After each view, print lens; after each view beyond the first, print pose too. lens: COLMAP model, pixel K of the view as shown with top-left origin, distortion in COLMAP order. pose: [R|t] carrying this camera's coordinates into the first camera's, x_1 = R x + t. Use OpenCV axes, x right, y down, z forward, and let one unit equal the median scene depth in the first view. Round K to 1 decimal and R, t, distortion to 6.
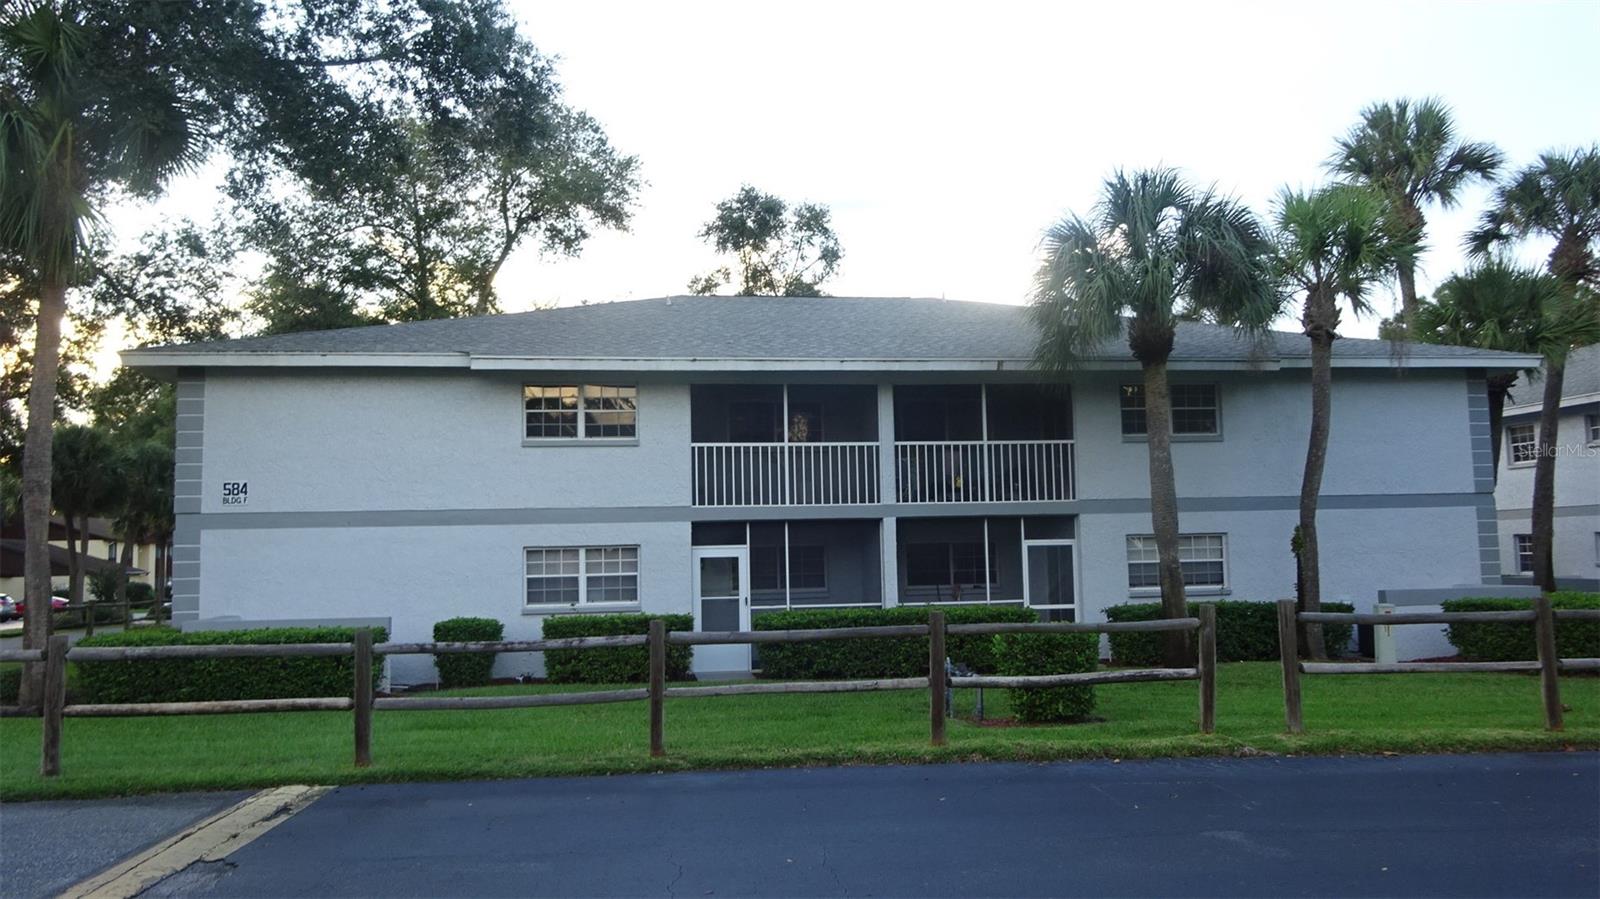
lens RADIAL K [[1179.6, 0, 800.0], [0, 1179.6, 449.5], [0, 0, 1]] dist [0.001252, -0.003367]
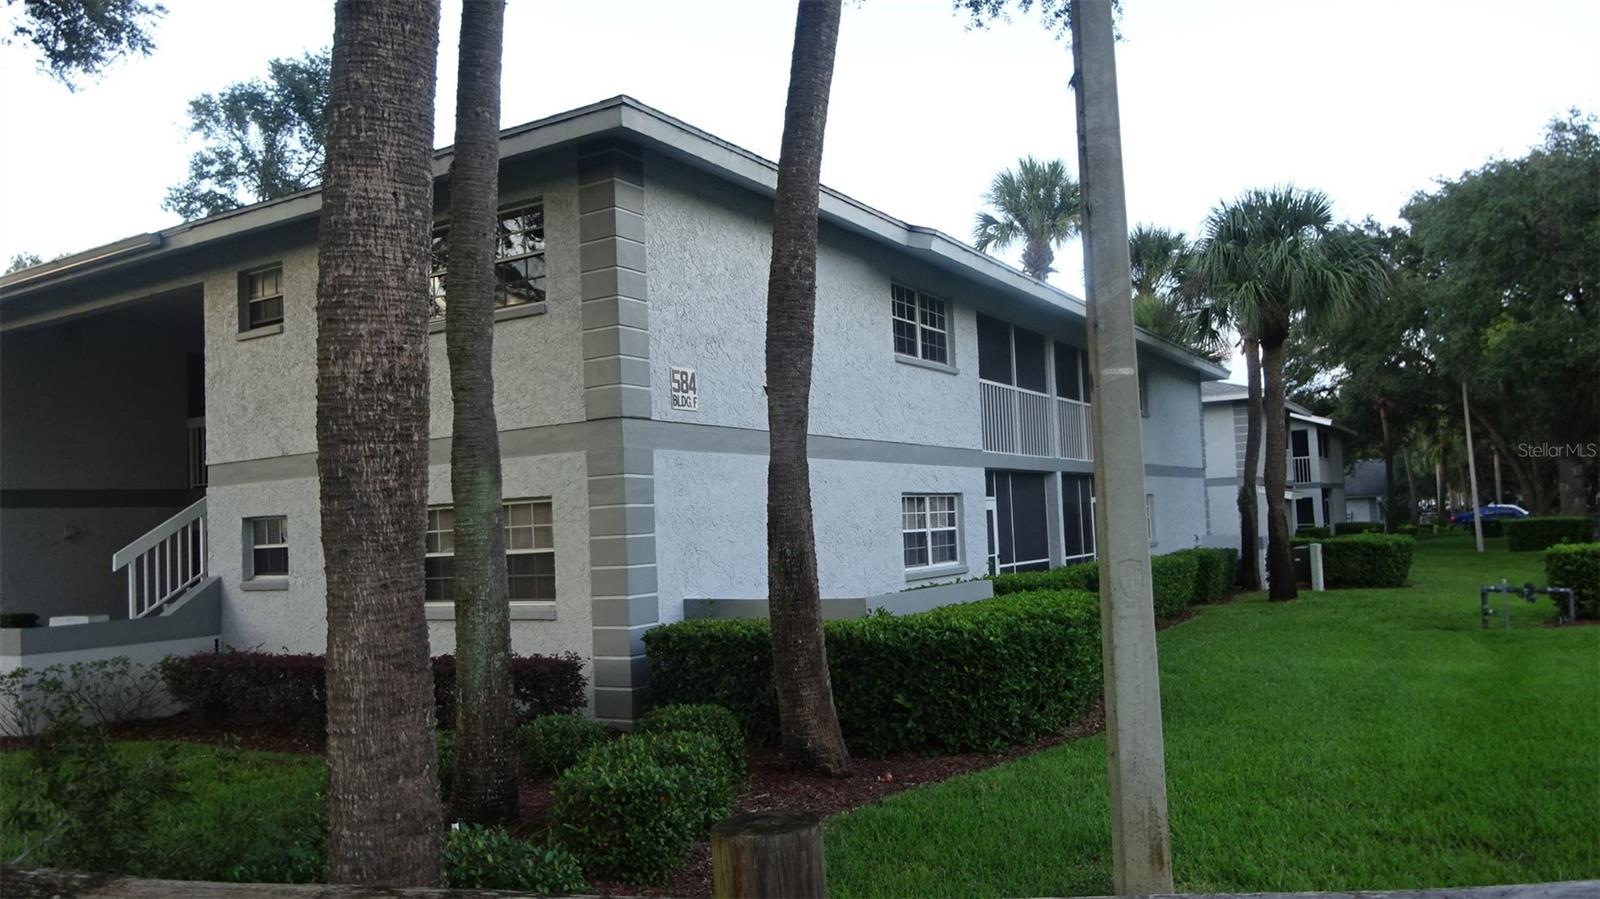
lens RADIAL K [[1179.6, 0, 800.0], [0, 1179.6, 449.5], [0, 0, 1]] dist [0.001252, -0.003367]
pose [[0.640679, 0.045589, 0.766454, -0.850561], [-0.045057, 0.998748, -0.021743, 0.073693], [-0.766486, -0.020604, 0.641931, 0.556530]]
